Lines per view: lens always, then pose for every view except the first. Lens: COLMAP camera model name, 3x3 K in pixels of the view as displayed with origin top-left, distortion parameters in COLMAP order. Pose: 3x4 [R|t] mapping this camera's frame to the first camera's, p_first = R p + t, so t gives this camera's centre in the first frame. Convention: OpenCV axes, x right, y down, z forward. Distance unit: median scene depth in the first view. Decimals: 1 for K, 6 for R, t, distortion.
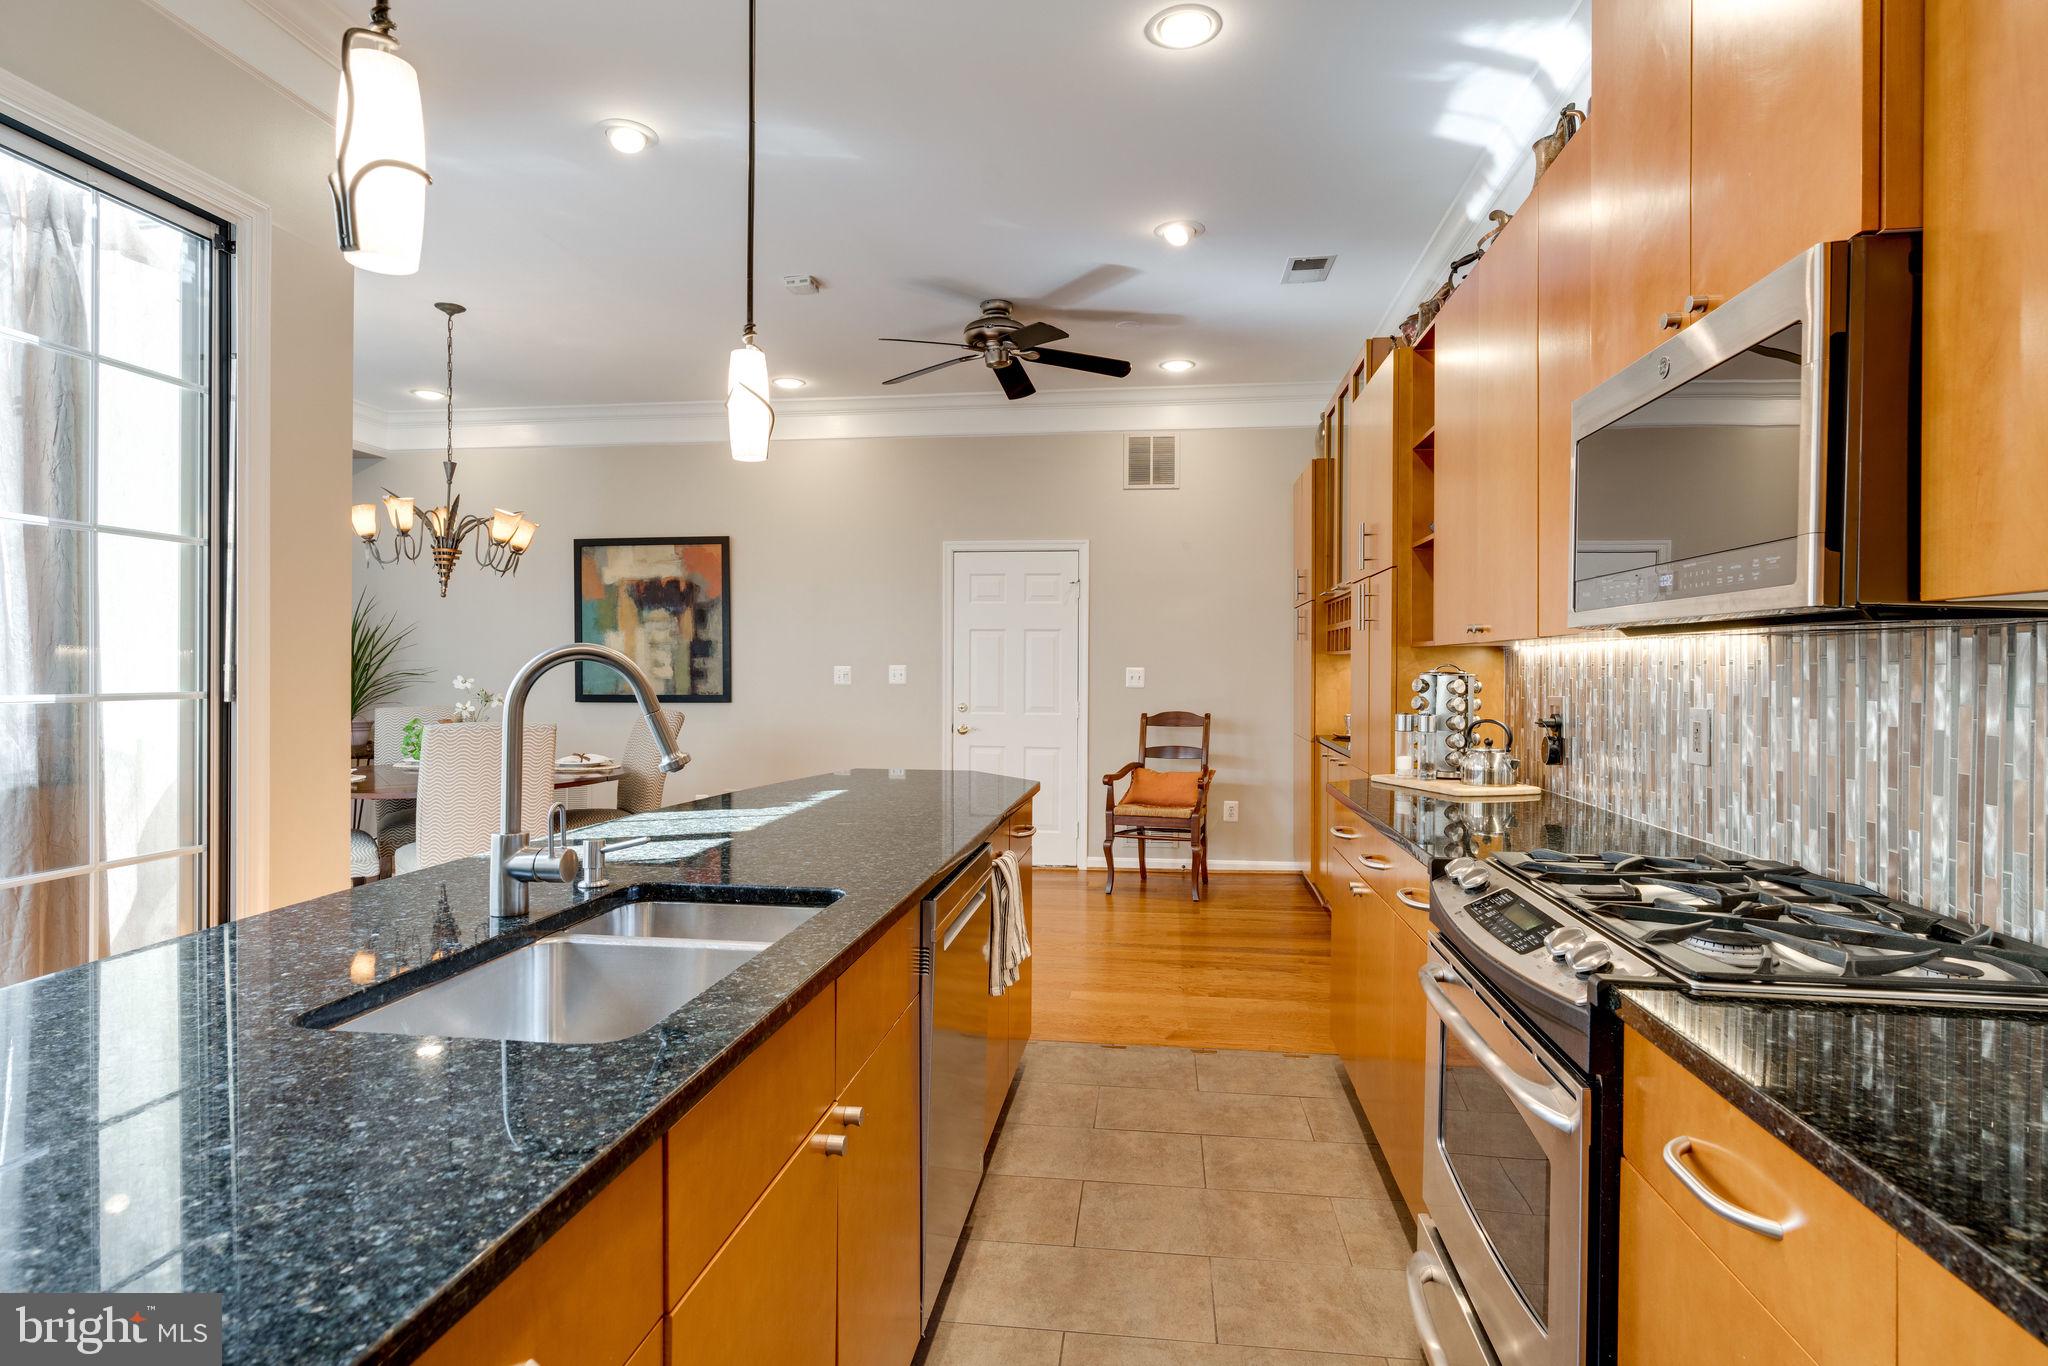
lens RADIAL K [[1043.9, 0, 1031.7], [0, 1043.9, 674.4], [0, 0, 1]] dist [-0.000549, 0.000367]
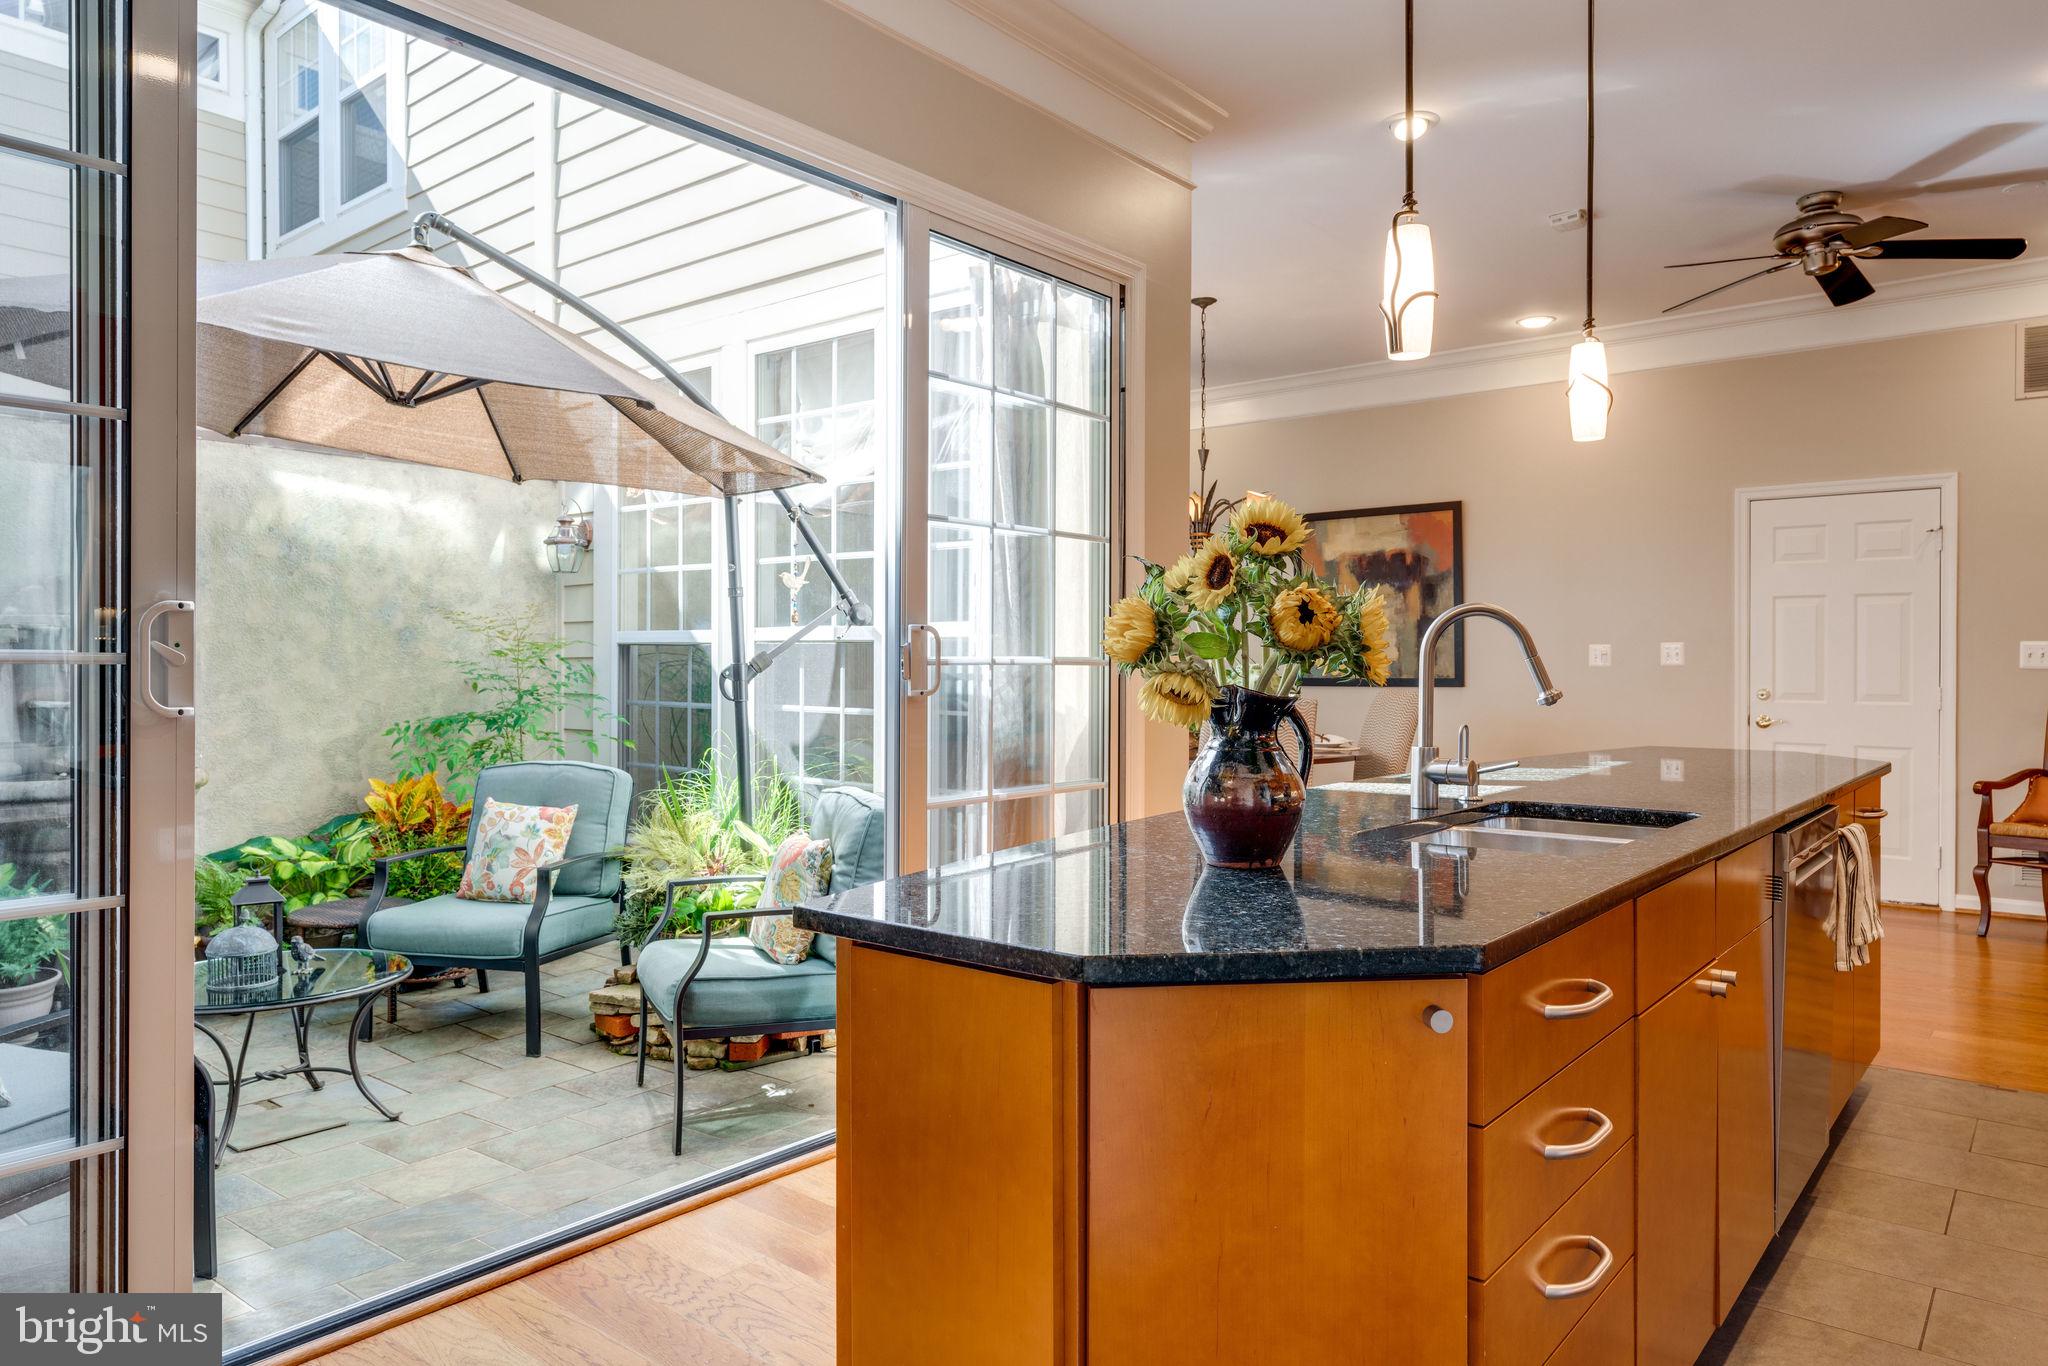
lens RADIAL K [[1317.9, 0, 1021.2], [0, 1317.9, 666.9], [0, 0, 1]] dist [0.009233, 0.000854]
pose [[0.847665, -0.001490, -0.530530, -0.020754], [0.000421, 0.999998, -0.002137, 0.024247], [0.530532, 0.001588, 0.847664, -0.315124]]
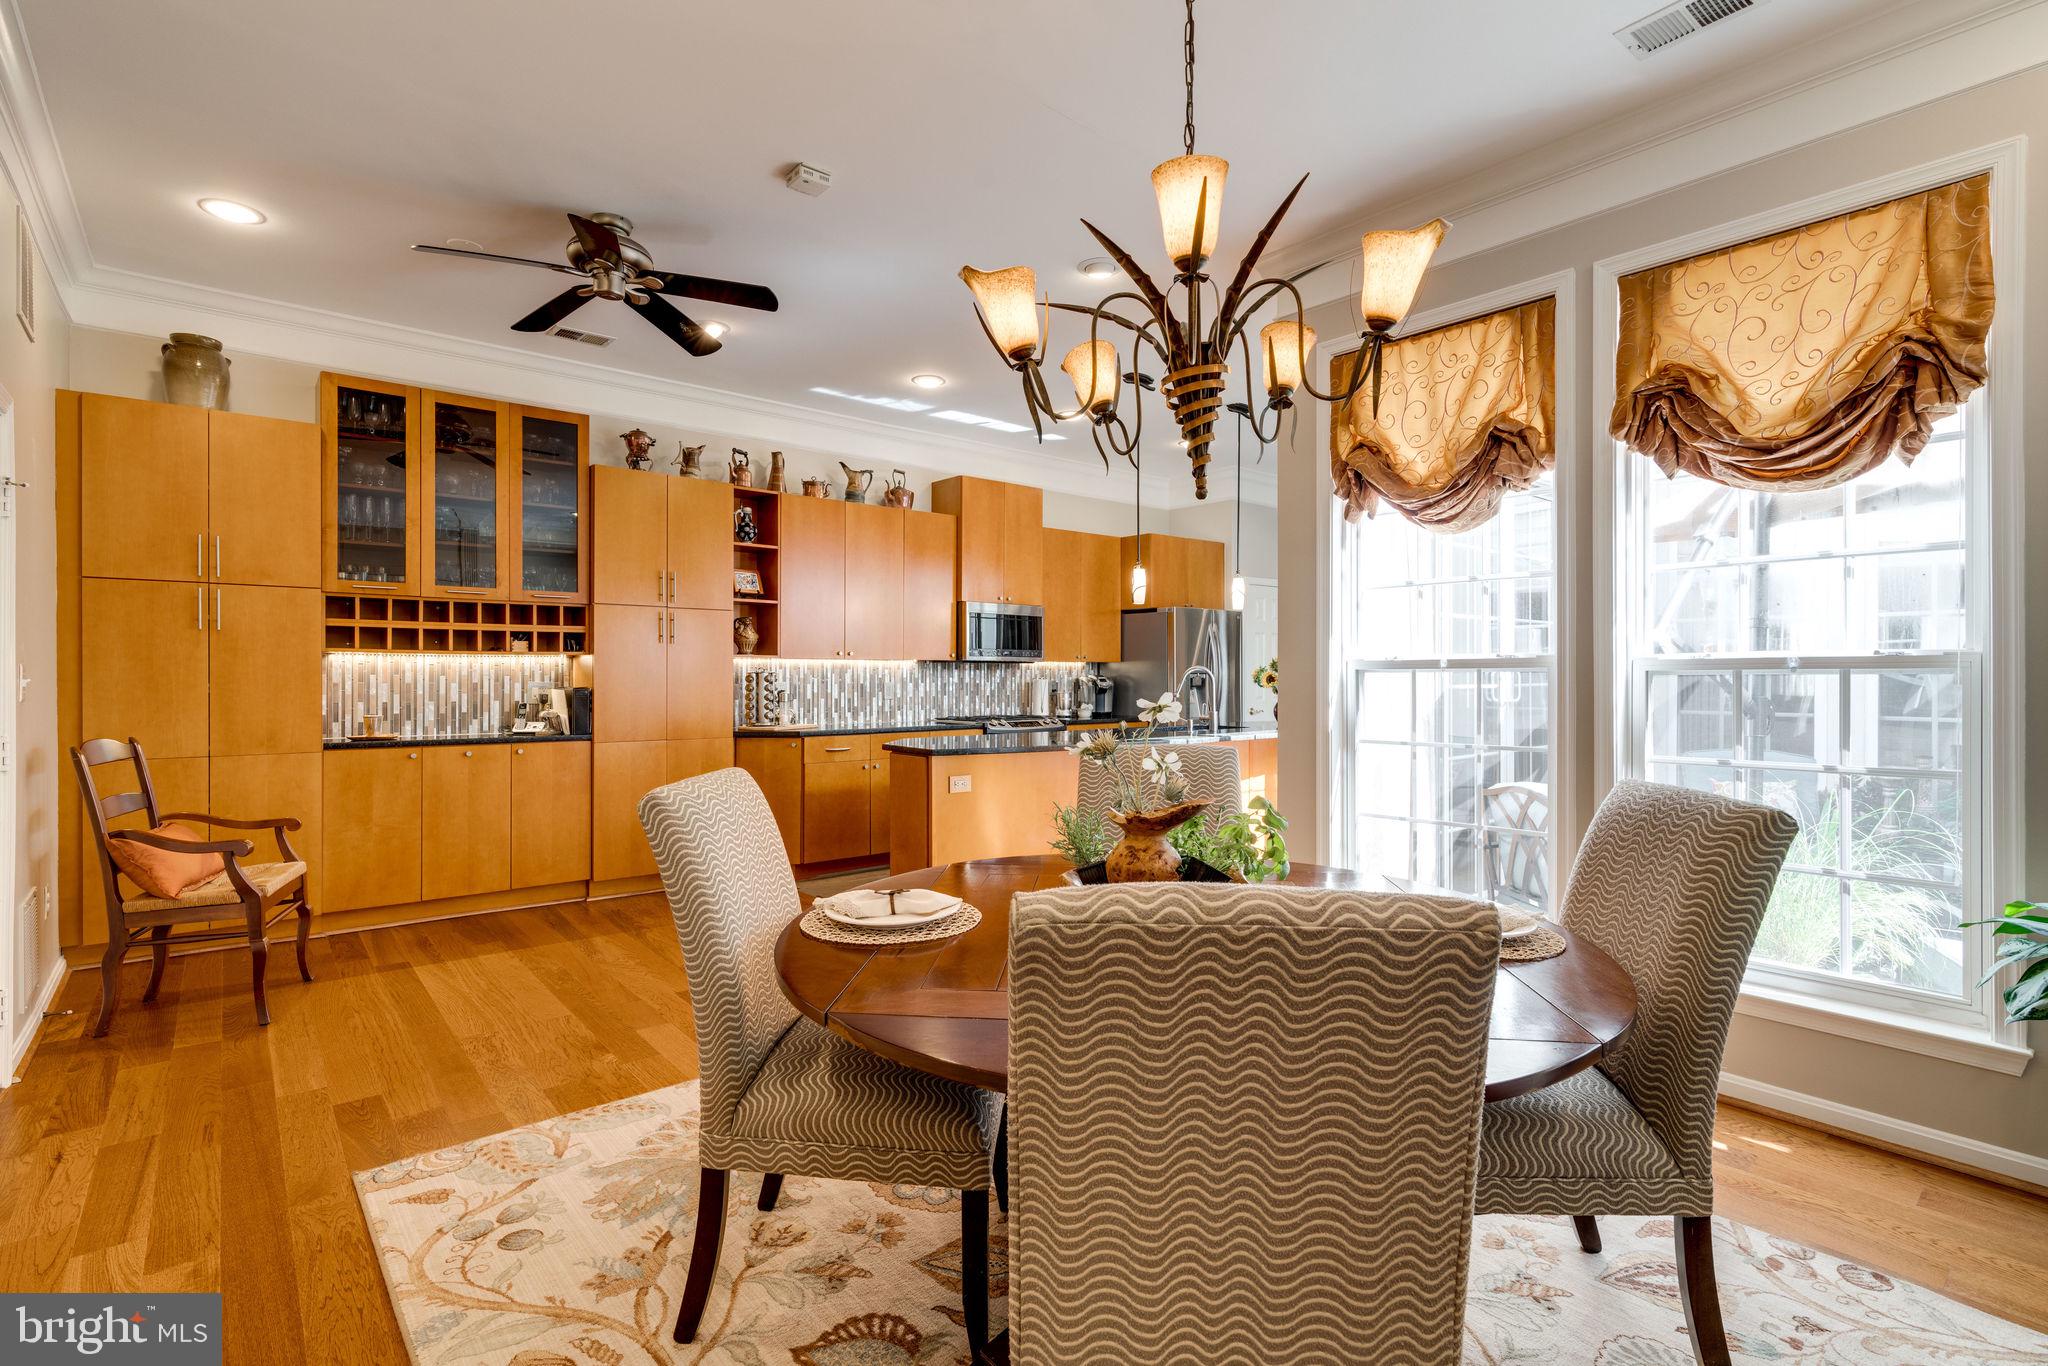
lens RADIAL K [[947.9, 0, 1016.2], [0, 947.9, 677.5], [0, 0, 1]] dist [-0.001947, 0.000374]
pose [[-0.727340, -0.004997, 0.686259, -1.154283], [0.000209, 0.999972, 0.007503, -0.003647], [-0.686277, 0.005601, -0.727318, 1.941124]]
